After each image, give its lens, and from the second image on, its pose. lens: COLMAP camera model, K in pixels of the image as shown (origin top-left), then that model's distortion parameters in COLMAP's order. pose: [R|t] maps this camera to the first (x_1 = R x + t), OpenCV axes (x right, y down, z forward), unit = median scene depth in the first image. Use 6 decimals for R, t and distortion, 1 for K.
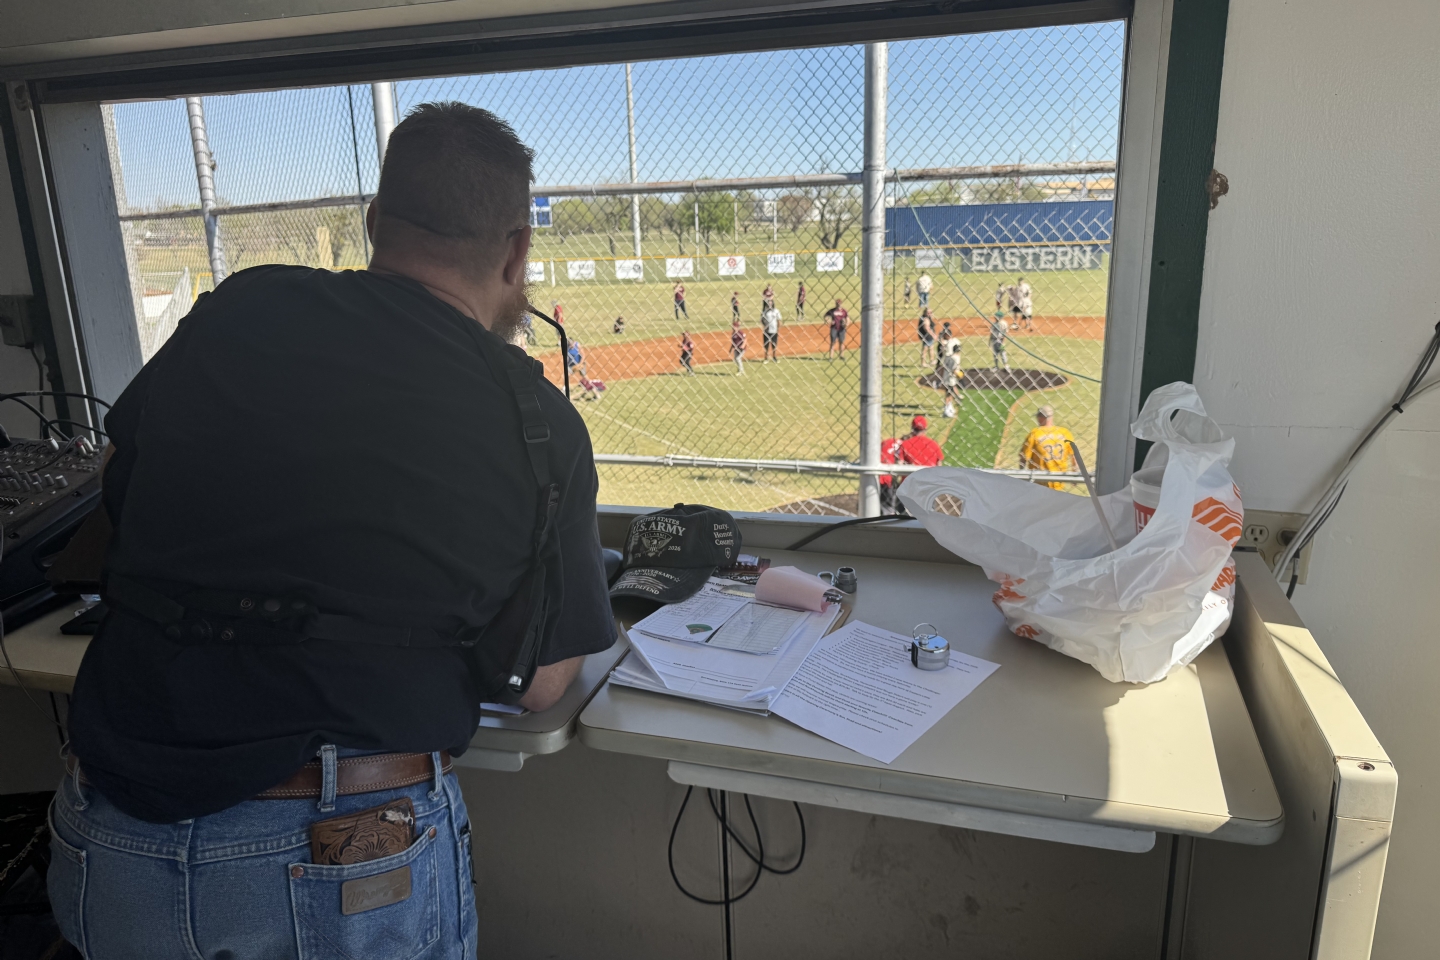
lens RADIAL K [[1014.0, 0, 724.4], [0, 1014.0, 498.8], [0, 0, 1]] dist [0.083953, -0.116874]
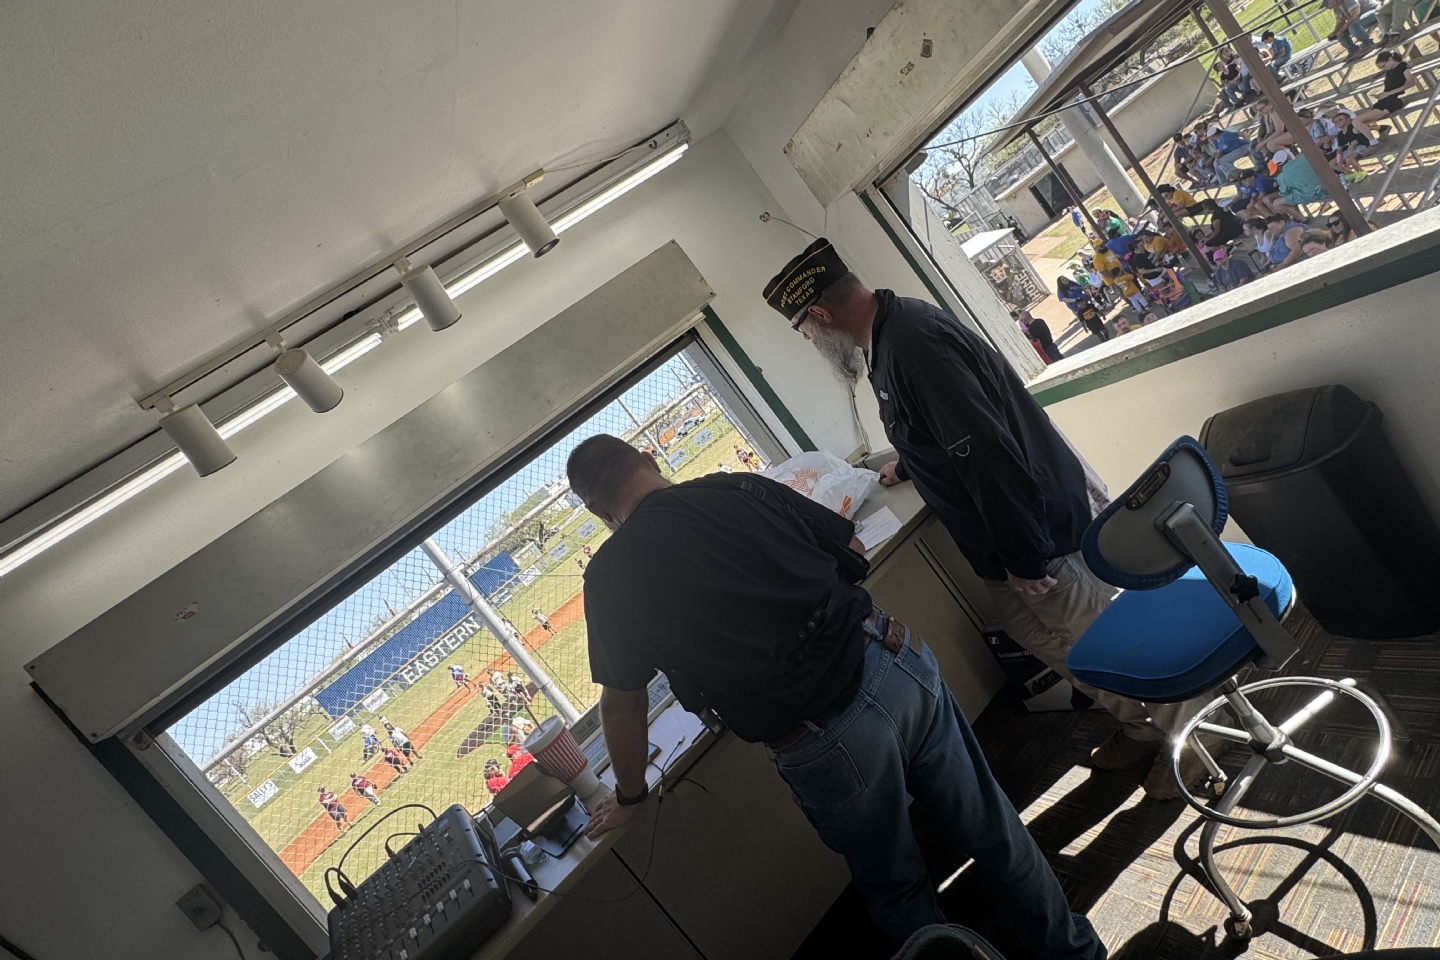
lens RADIAL K [[761.1, 0, 721.6], [0, 761.1, 479.0], [0, 0, 1]] dist [-0.002332, -0.000589]
pose [[0.581827, -0.498358, 0.642741, -0.269627], [0.721476, 0.681058, -0.125032, 0.017136], [-0.375433, 0.536469, 0.755811, -0.081721]]
